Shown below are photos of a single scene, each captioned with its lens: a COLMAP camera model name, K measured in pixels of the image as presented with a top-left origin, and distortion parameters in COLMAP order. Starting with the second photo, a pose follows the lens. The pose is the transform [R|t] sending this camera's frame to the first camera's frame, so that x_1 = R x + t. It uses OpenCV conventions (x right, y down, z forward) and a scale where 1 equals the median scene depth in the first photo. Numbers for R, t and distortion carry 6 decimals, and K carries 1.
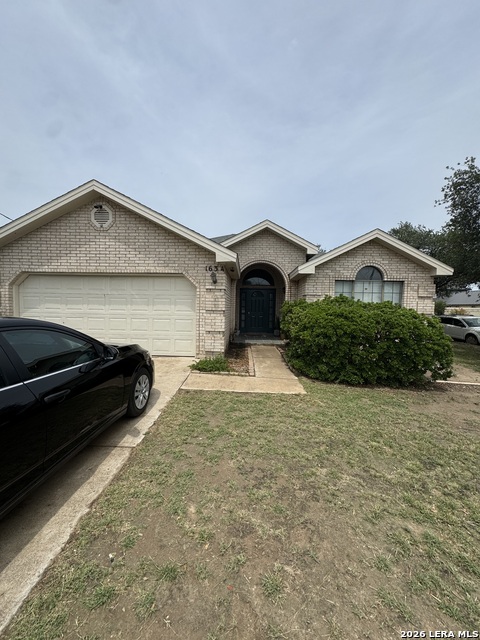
lens RADIAL K [[254.0, 0, 240.0], [0, 254.0, 320.0], [0, 0, 1]] dist [-0.002045, -0.000071]
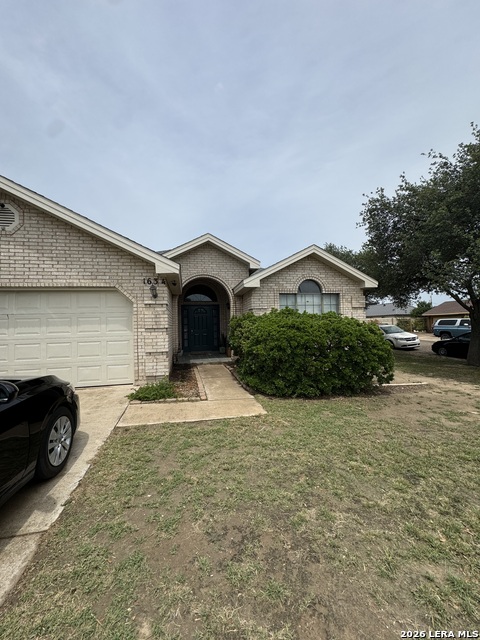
lens RADIAL K [[254.0, 0, 240.0], [0, 254.0, 320.0], [0, 0, 1]] dist [-0.002045, -0.000071]
pose [[0.971167, -0.038678, 0.235243, -0.030839], [0.055689, 0.996258, -0.066100, 0.010773], [-0.231806, 0.077295, 0.969686, 0.107275]]
